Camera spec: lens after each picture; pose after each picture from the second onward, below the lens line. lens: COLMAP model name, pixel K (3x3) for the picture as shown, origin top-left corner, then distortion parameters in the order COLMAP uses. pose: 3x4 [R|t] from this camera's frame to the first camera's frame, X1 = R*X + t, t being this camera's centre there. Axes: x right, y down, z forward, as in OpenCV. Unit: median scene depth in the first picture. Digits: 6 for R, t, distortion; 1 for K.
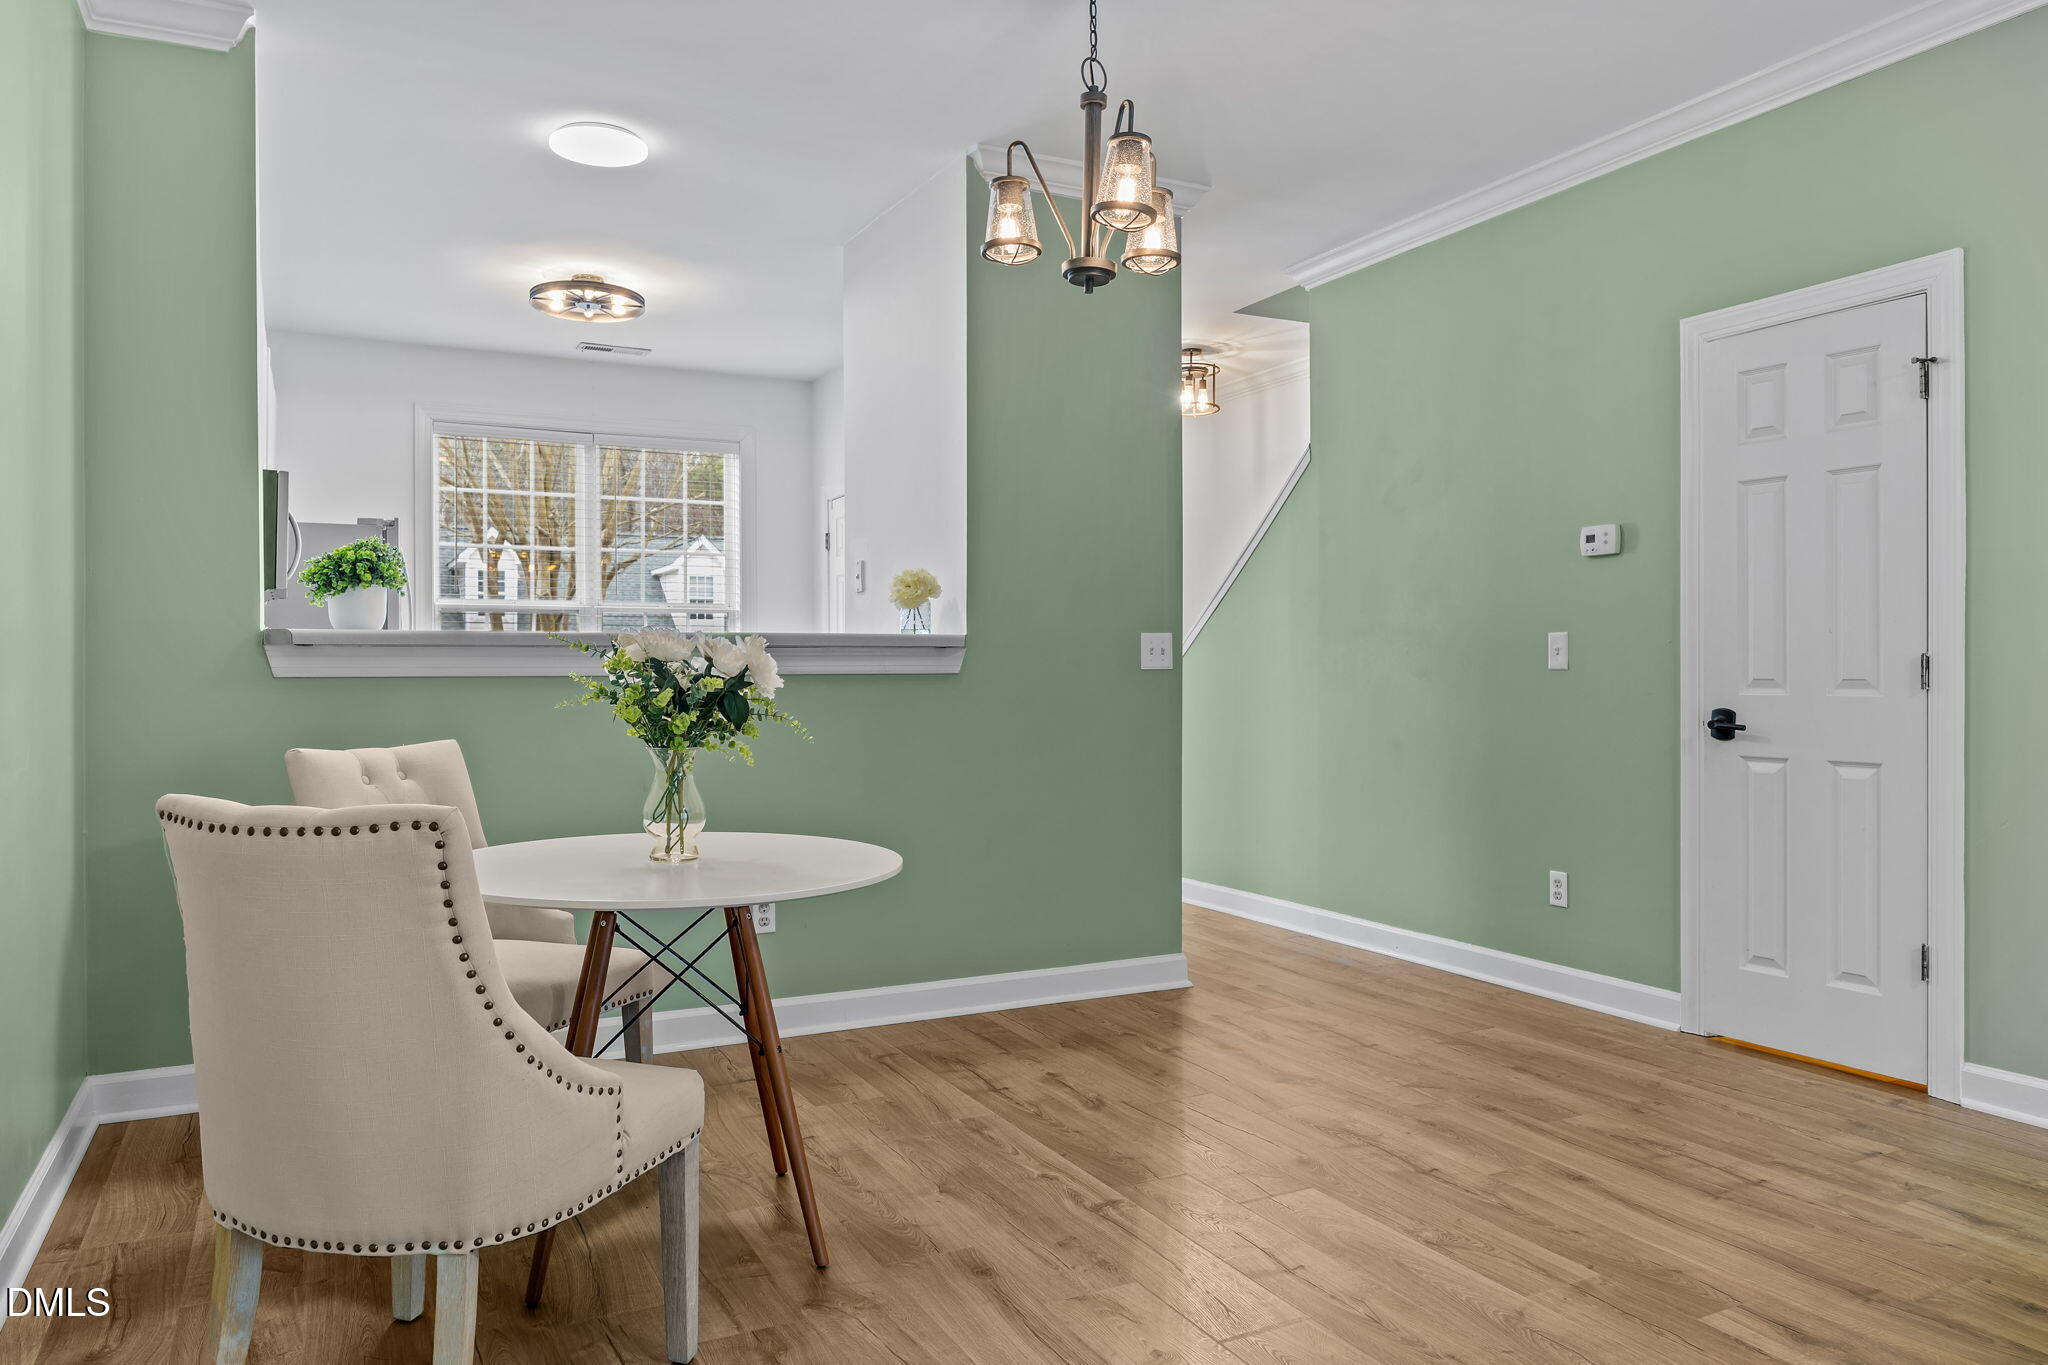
lens RADIAL K [[1412.9, 0, 1024.0], [0, 1412.9, 682.5], [0, 0, 1]] dist [-0.000693, -0.002716]
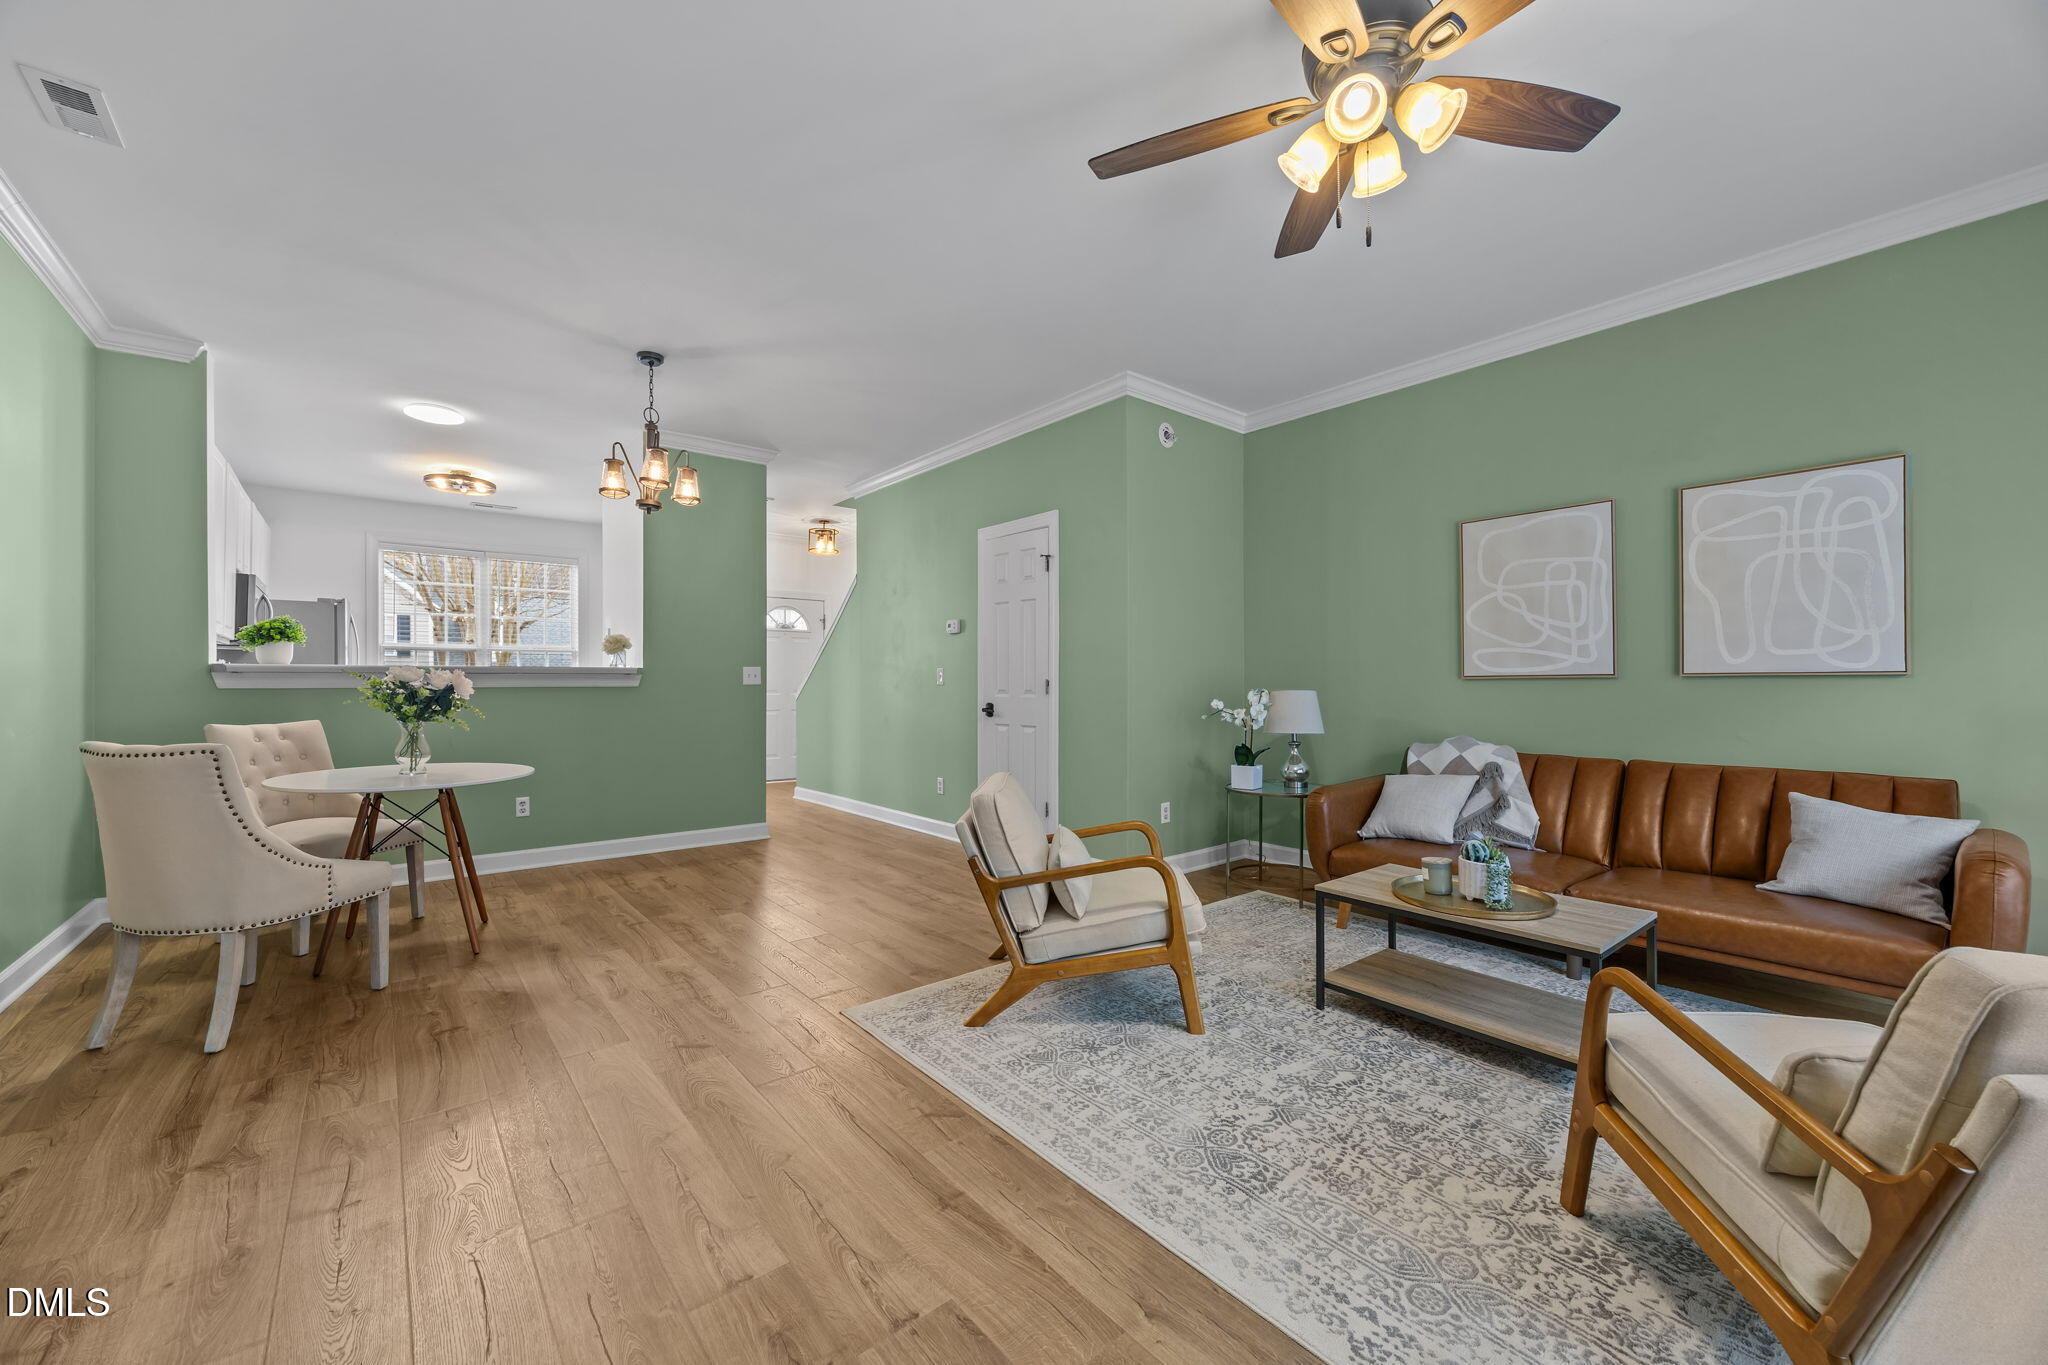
lens RADIAL K [[799.7, 0, 1021.4], [0, 799.7, 687.1], [0, 0, 1]] dist [-0.001937, -0.000054]
pose [[0.975911, 0.001217, 0.218165, 0.302886], [-0.000520, 0.999995, -0.003256, -0.002812], [-0.218168, 0.003064, 0.975907, -0.302866]]
